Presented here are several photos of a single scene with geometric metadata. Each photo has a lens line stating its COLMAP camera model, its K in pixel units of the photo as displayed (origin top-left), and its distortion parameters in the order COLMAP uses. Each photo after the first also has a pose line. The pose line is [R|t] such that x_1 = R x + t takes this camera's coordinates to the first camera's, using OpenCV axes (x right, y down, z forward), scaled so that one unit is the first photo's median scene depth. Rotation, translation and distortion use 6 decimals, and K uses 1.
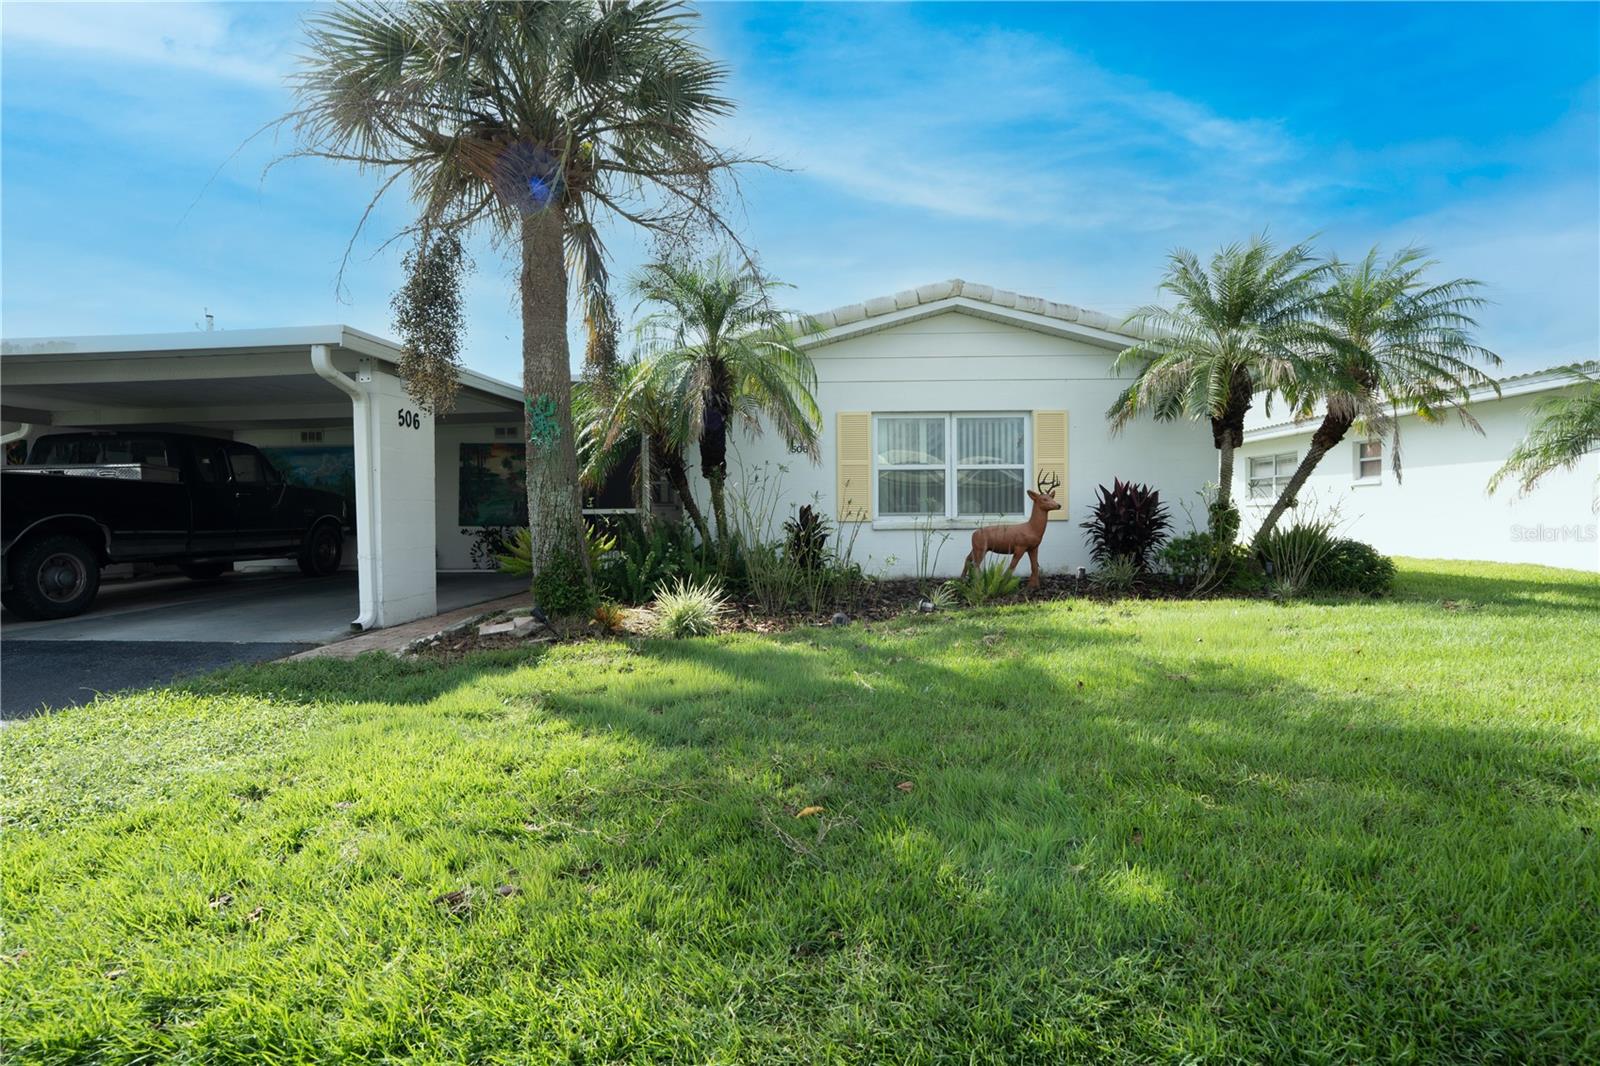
lens RADIAL K [[727.9, 0, 778.6], [0, 727.9, 532.7], [0, 0, 1]] dist [-0.037134, 0.000560]
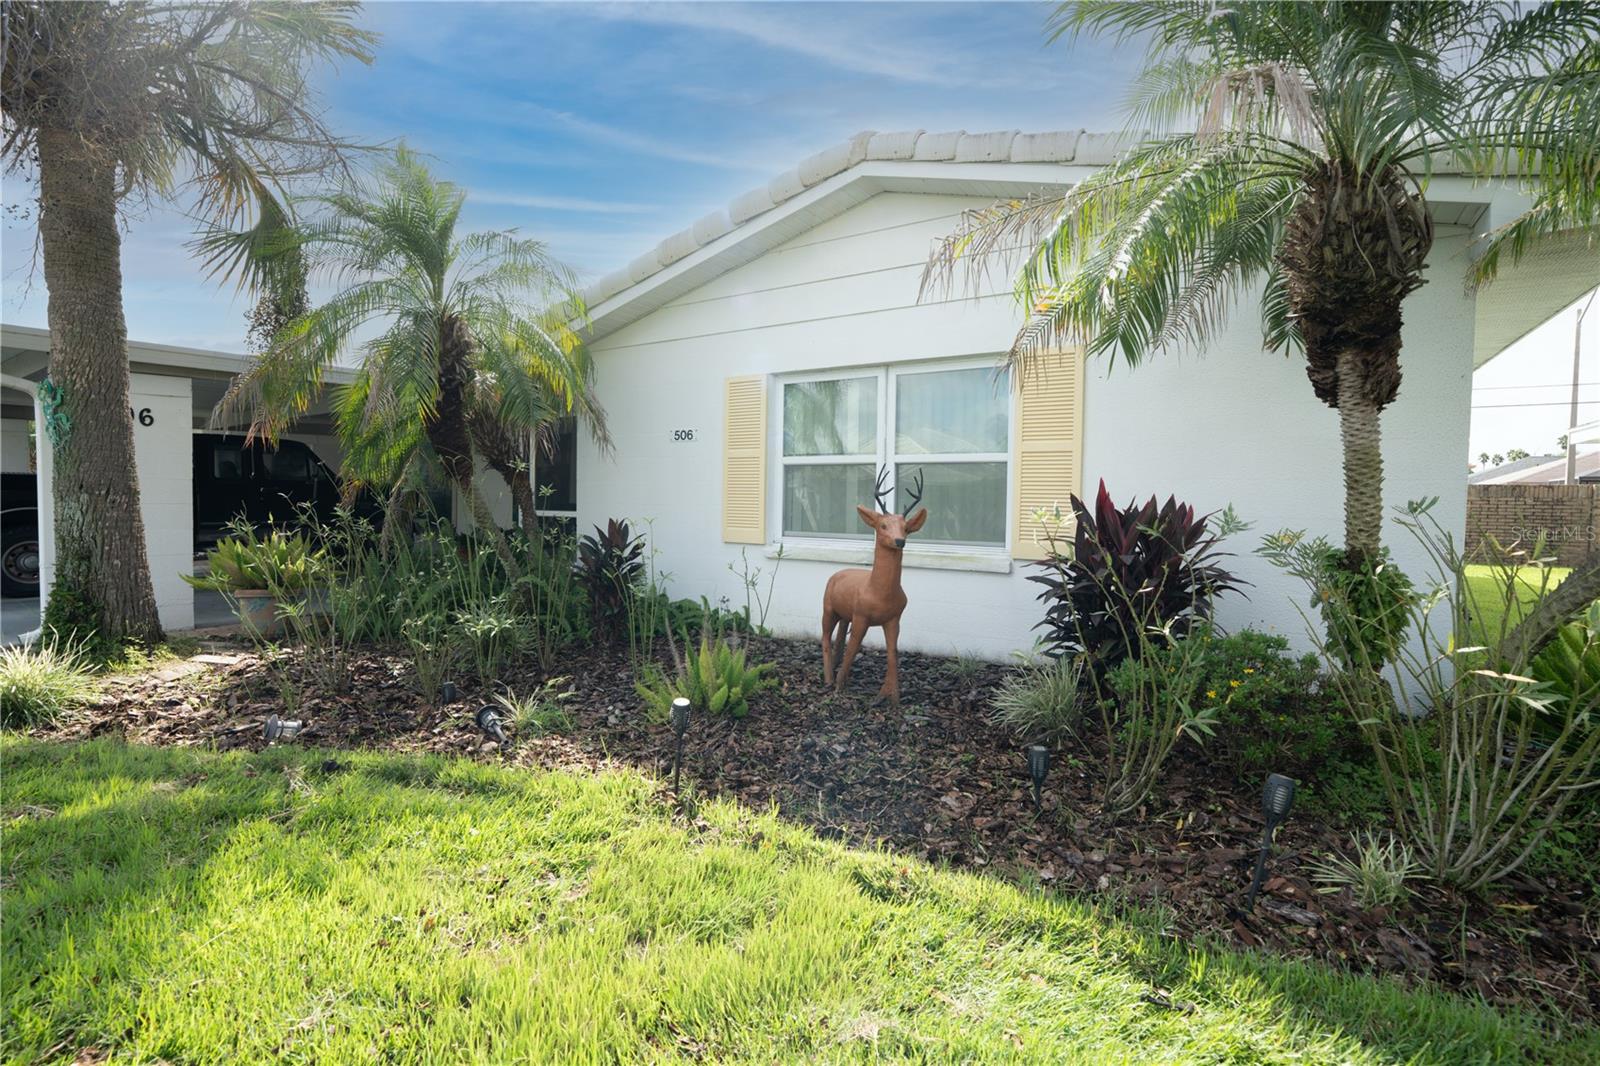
lens RADIAL K [[727.9, 0, 778.6], [0, 727.9, 532.7], [0, 0, 1]] dist [-0.037134, 0.000560]
pose [[0.875930, 0.042132, -0.480596, 0.463194], [-0.032387, 0.999067, 0.028557, -0.046137], [0.481350, -0.009448, 0.876477, 0.456617]]
